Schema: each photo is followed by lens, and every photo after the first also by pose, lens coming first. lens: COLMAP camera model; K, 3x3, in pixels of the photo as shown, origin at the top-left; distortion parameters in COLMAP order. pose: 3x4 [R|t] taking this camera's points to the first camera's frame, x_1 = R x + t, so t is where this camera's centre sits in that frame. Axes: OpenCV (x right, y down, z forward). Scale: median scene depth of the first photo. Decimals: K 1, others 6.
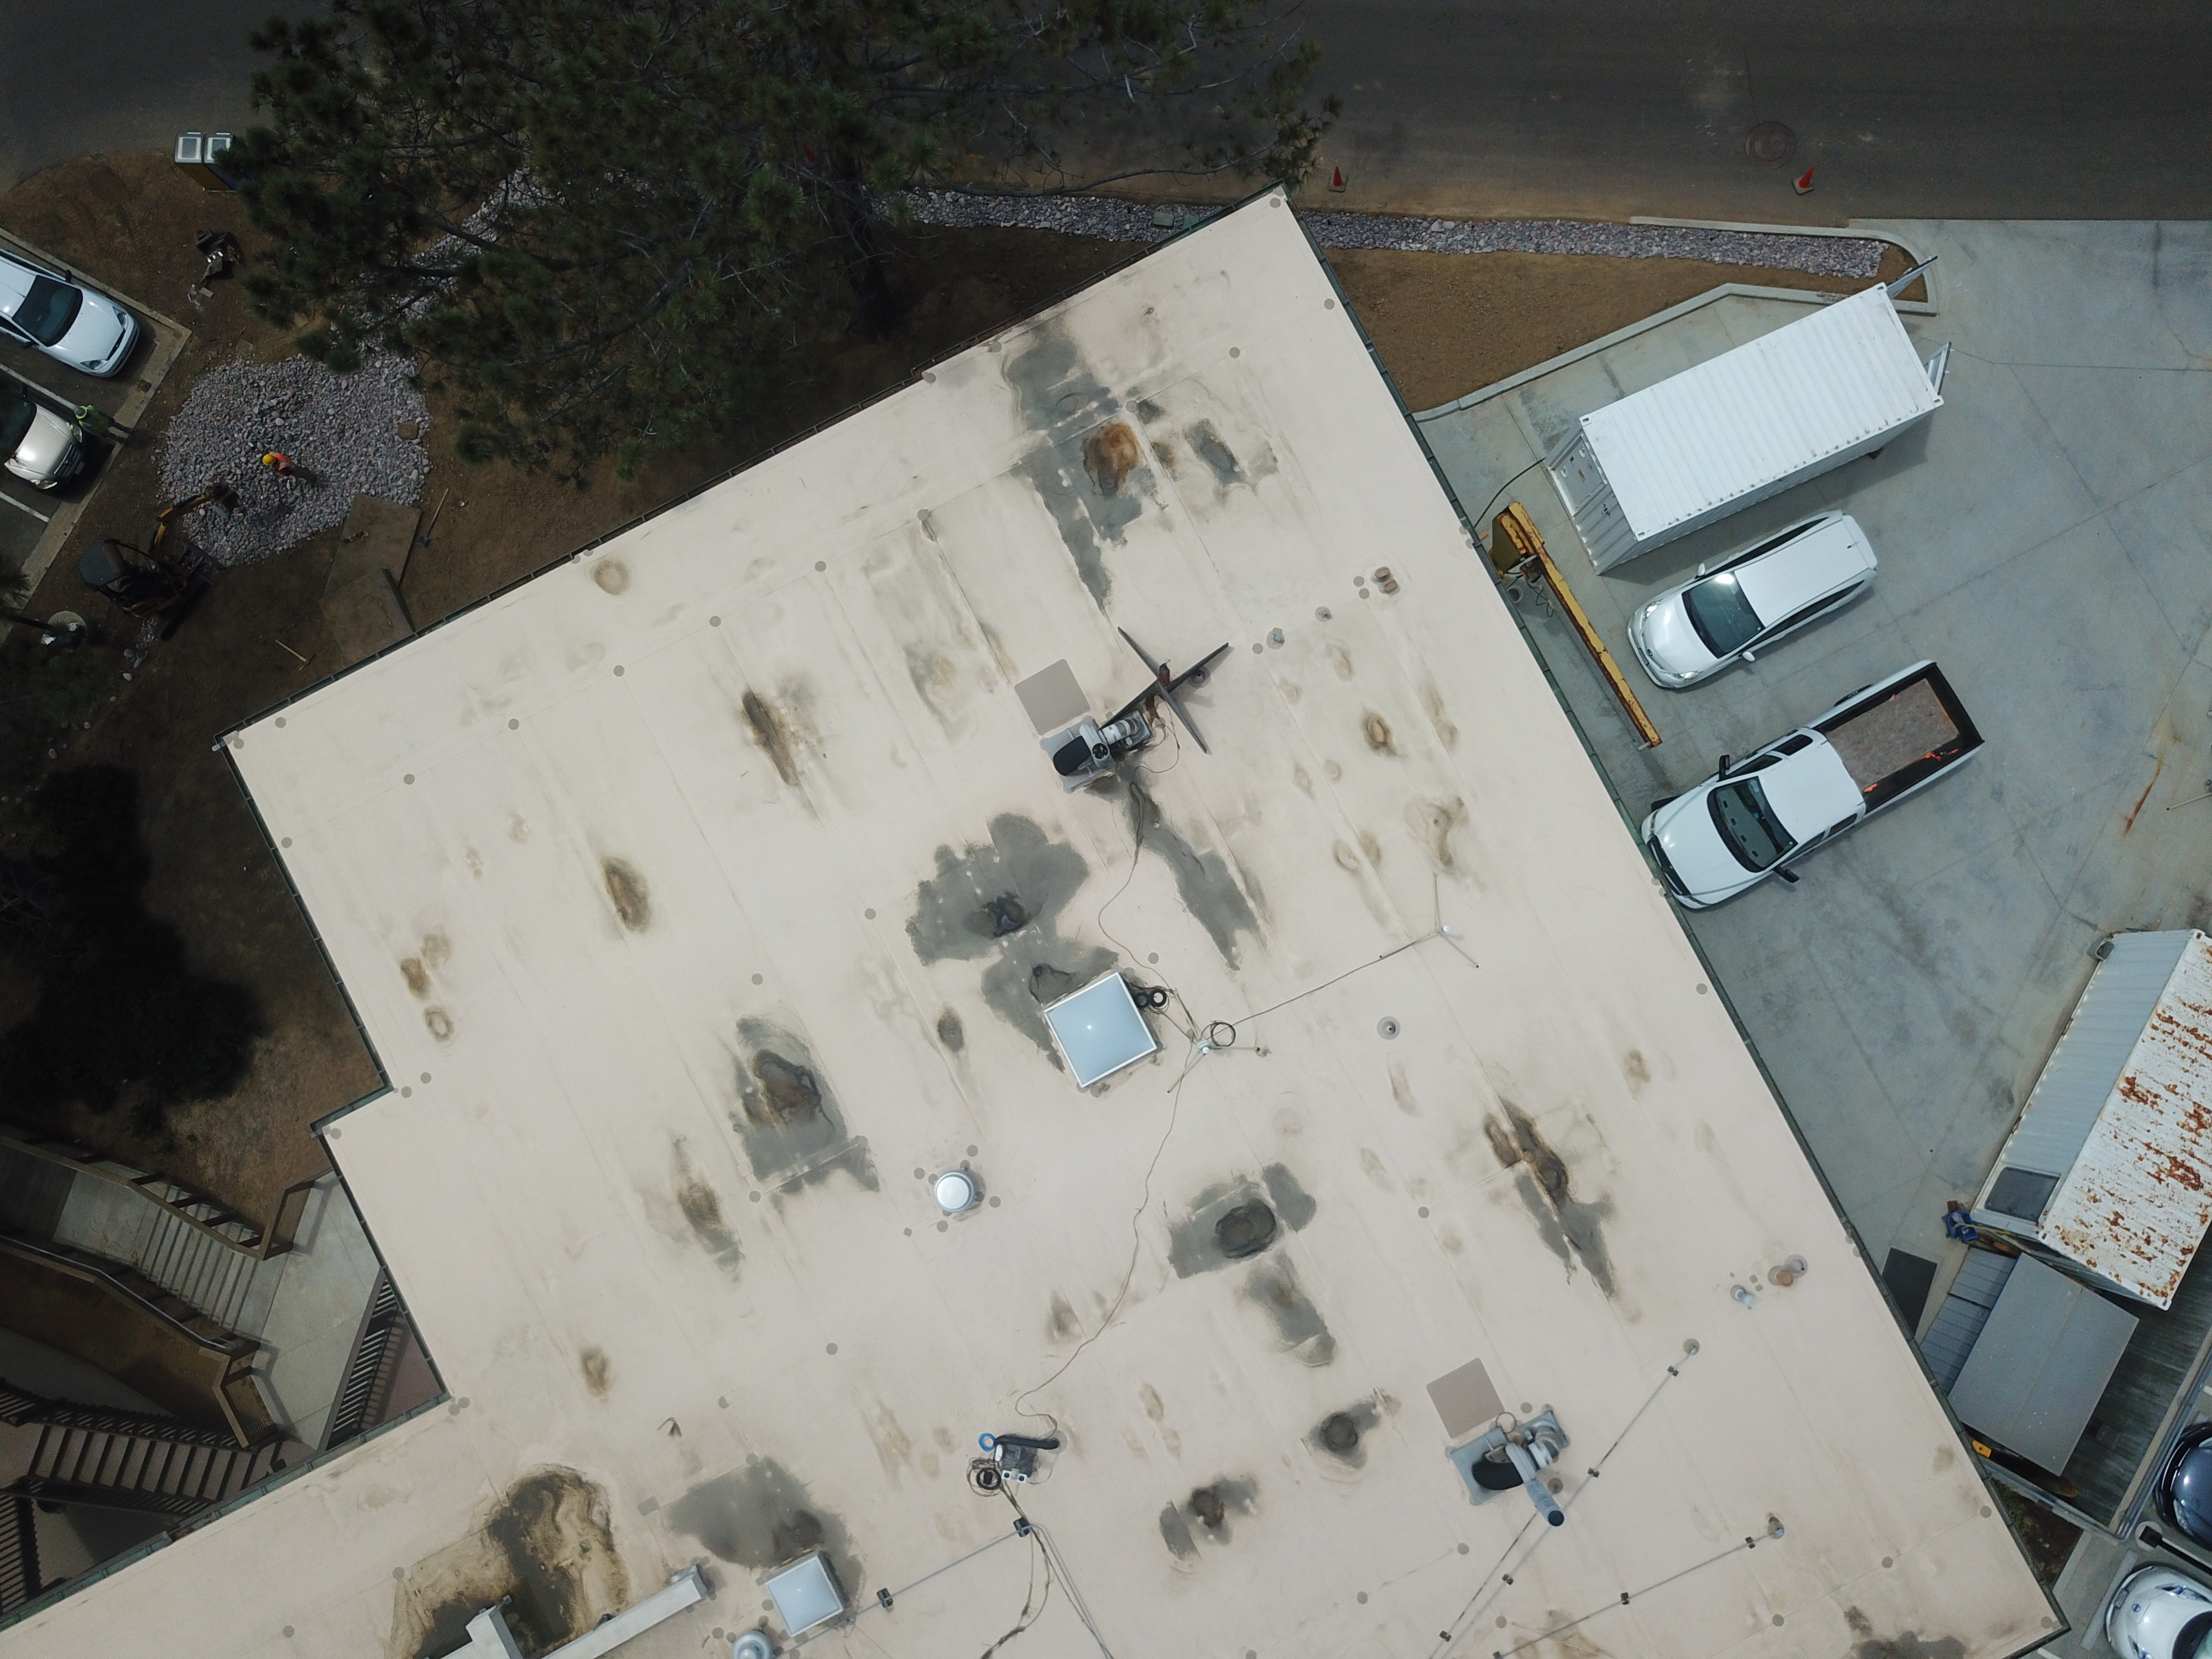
lens RADIAL K [[1683.5, 0, 1117.7], [0, 1683.5, 843.0], [0, 0, 1]] dist [-0.003643, -0.000404]
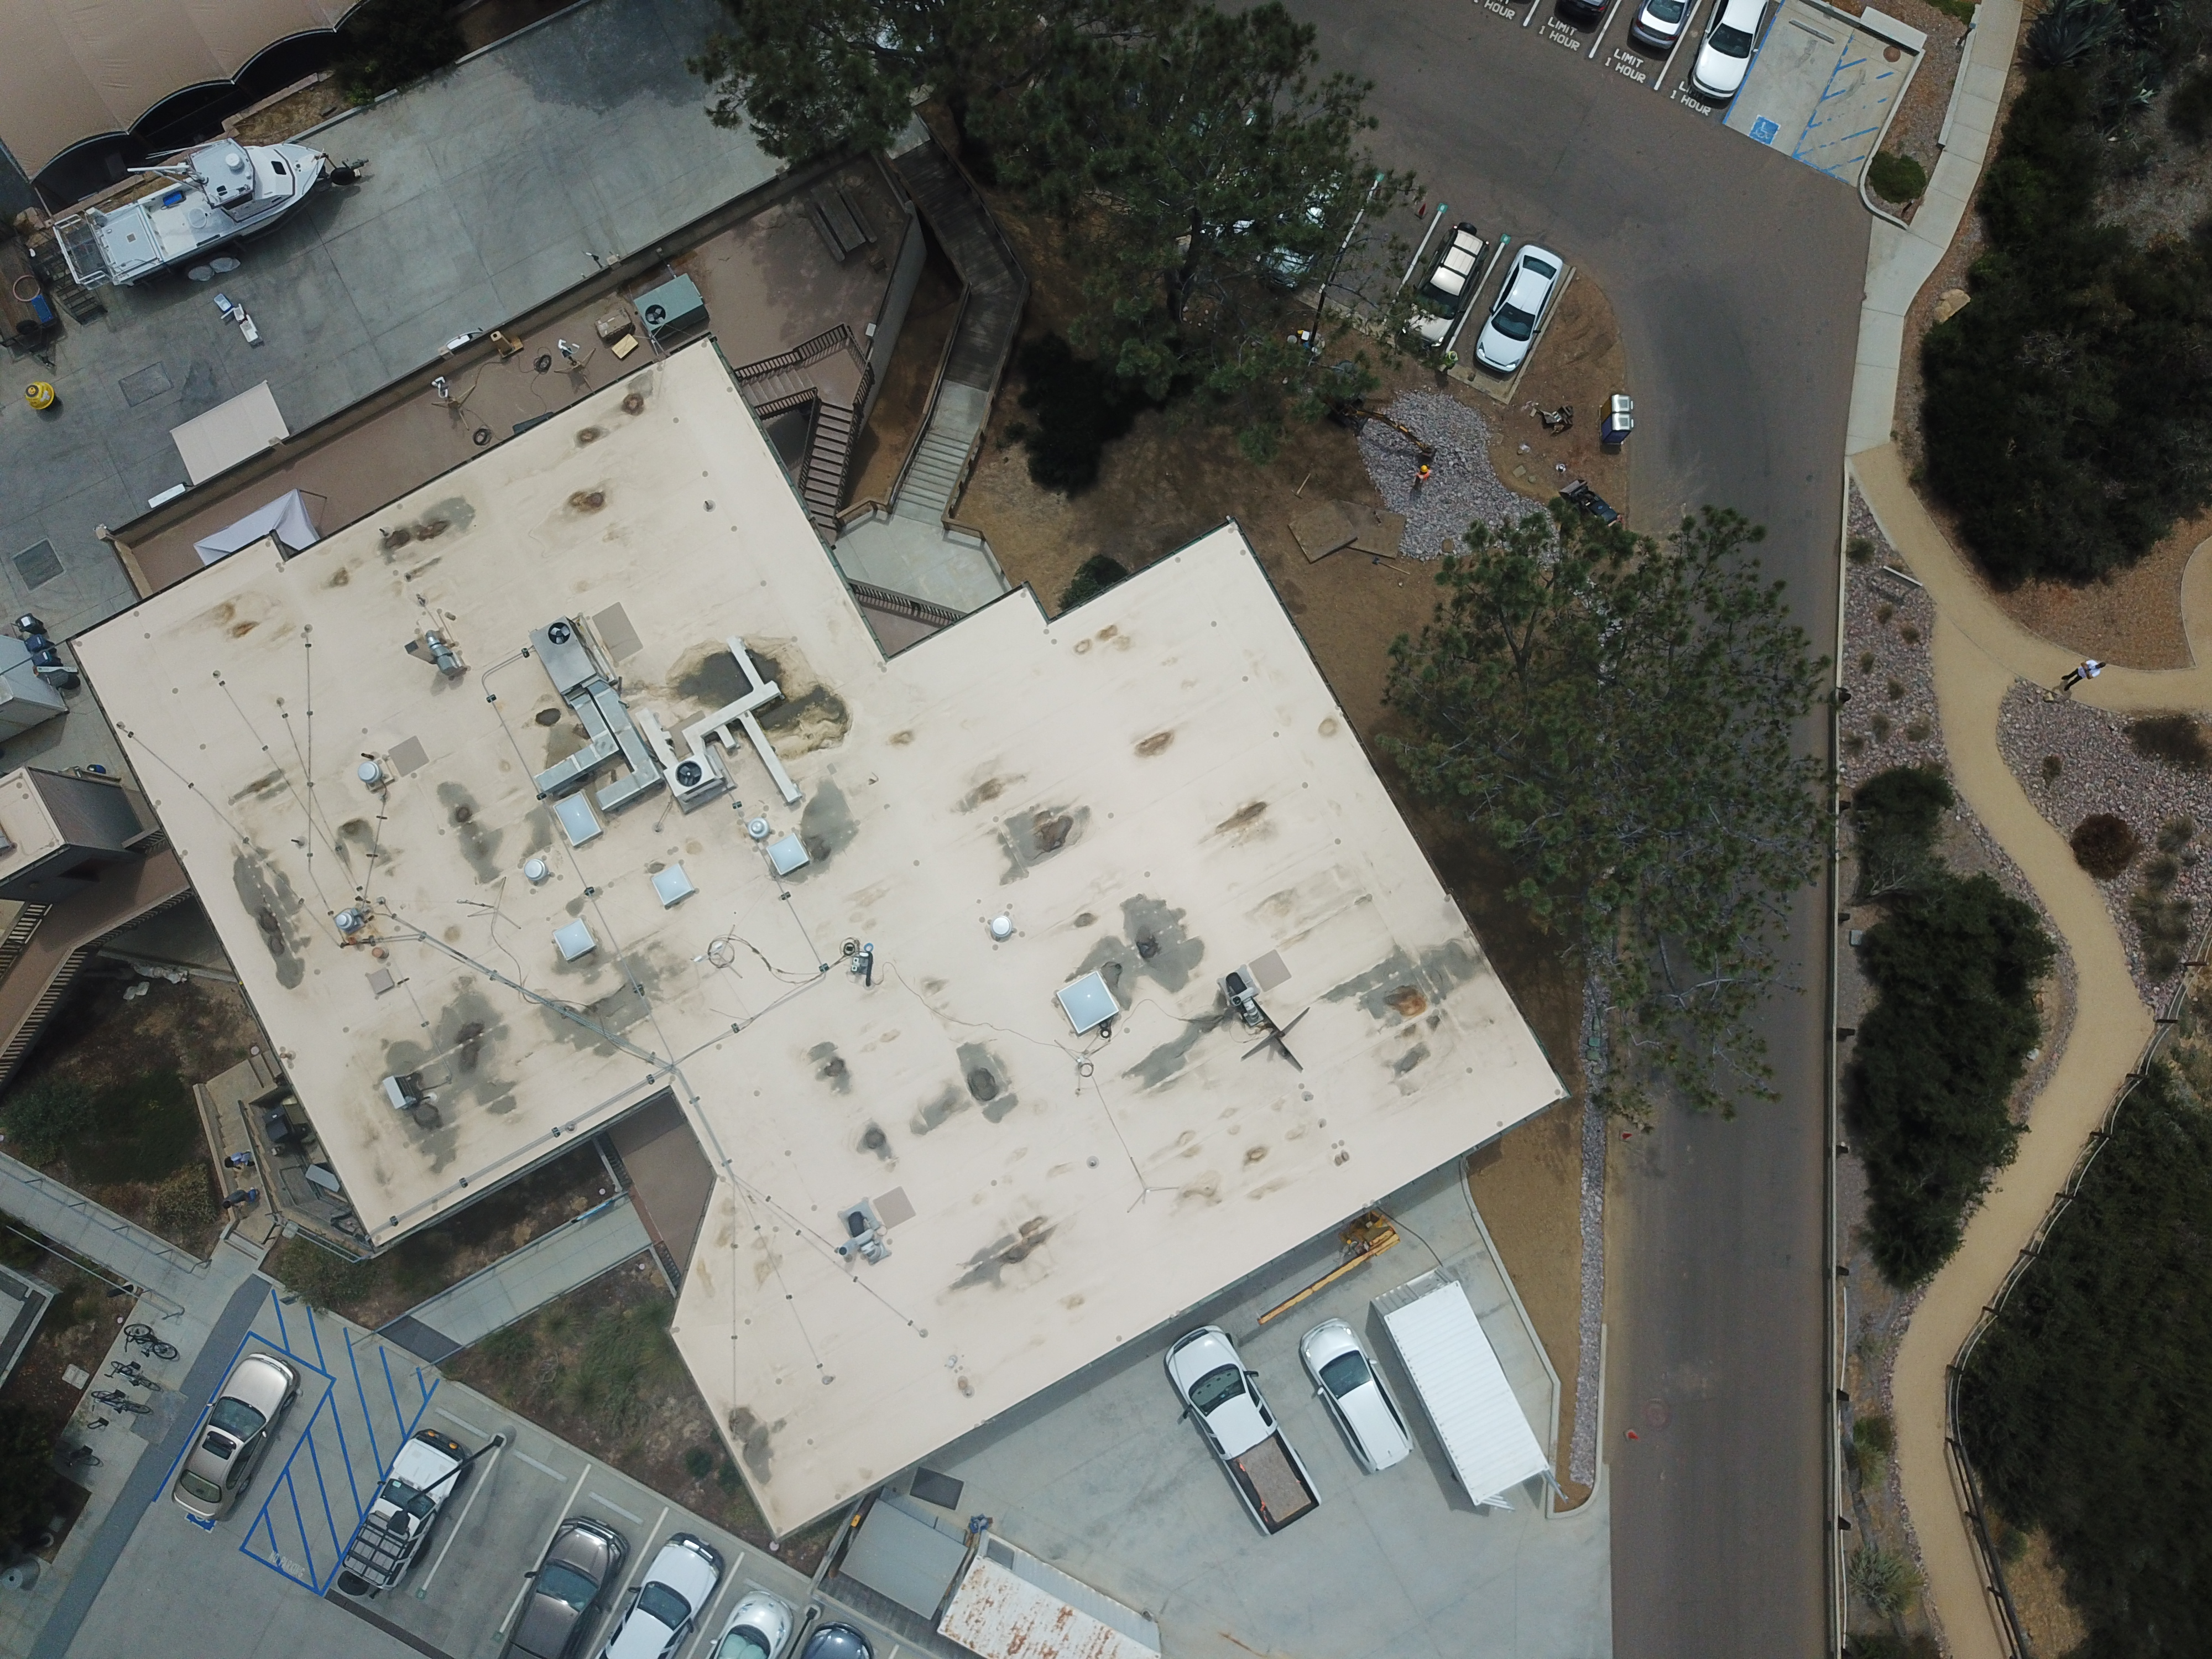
lens RADIAL K [[1683.5, 0, 1115.5], [0, 1683.5, 848.7], [0, 0, 1]] dist [-0.003643, -0.000404]
pose [[0.025244, 0.996894, -0.074604, -0.034592], [-0.997262, 0.030302, 0.067463, -0.039512], [0.069514, 0.072697, 0.994929, -0.704372]]
